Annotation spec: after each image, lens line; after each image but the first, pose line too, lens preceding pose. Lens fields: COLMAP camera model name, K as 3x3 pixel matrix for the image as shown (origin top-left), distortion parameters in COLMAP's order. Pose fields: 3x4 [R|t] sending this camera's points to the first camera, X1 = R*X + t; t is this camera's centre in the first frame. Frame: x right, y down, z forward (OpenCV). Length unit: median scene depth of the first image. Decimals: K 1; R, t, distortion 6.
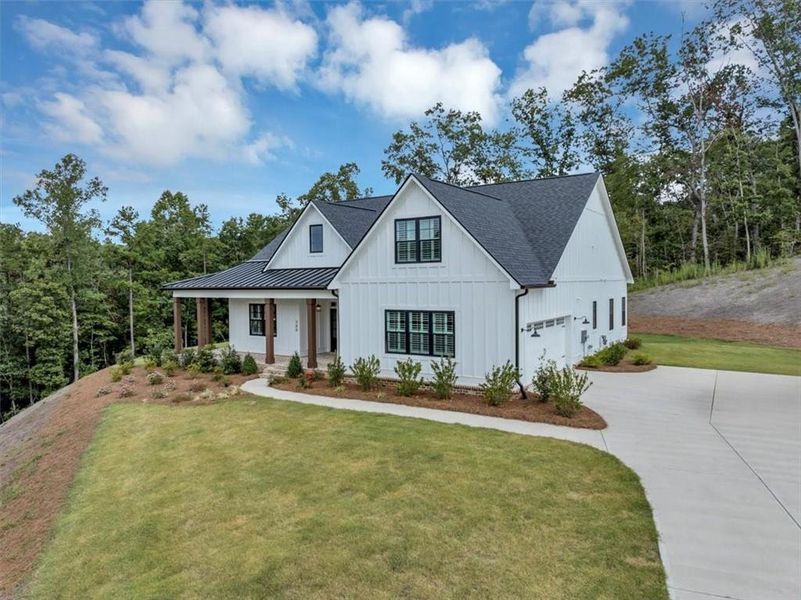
lens RADIAL K [[561.6, 0, 400.5], [0, 561.6, 300.0], [0, 0, 1]] dist [-0.037476, -0.000558]
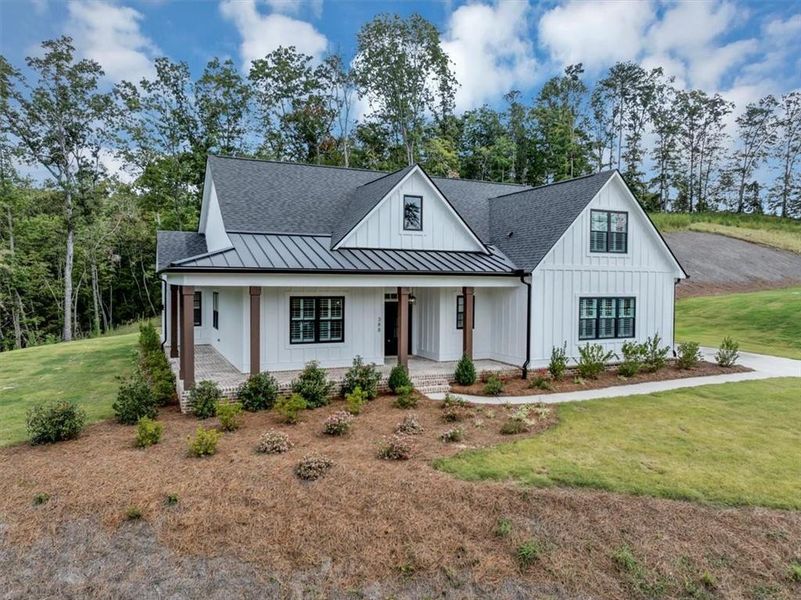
lens RADIAL K [[561.6, 0, 400.5], [0, 561.6, 300.0], [0, 0, 1]] dist [-0.037476, -0.000558]
pose [[0.526538, -0.011976, 0.850067, -1.085500], [0.015610, 0.999868, 0.004417, 0.013445], [-0.850008, 0.010944, 0.526656, 0.774146]]
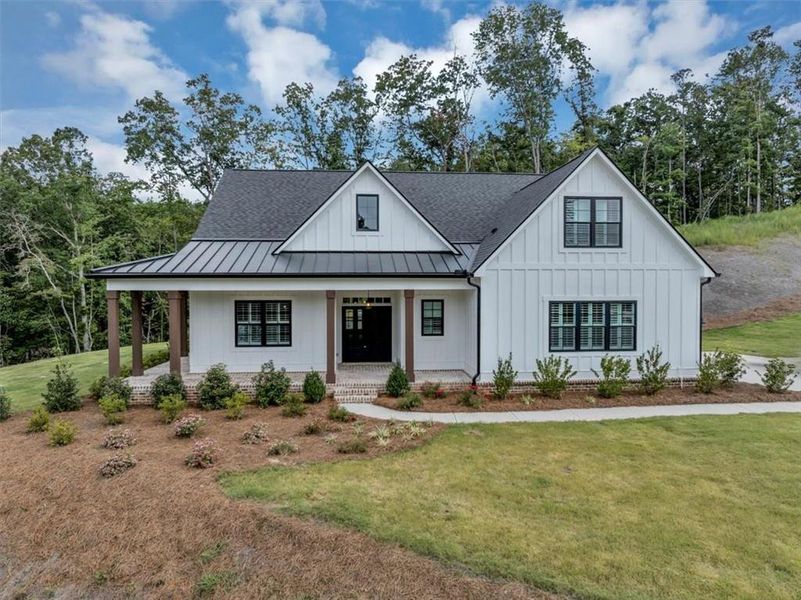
lens RADIAL K [[561.6, 0, 400.5], [0, 561.6, 300.0], [0, 0, 1]] dist [-0.037476, -0.000558]
pose [[0.784741, -0.005259, 0.619802, -0.758624], [0.014595, 0.999844, -0.009995, 0.021651], [-0.619652, 0.016890, 0.784695, 0.491957]]
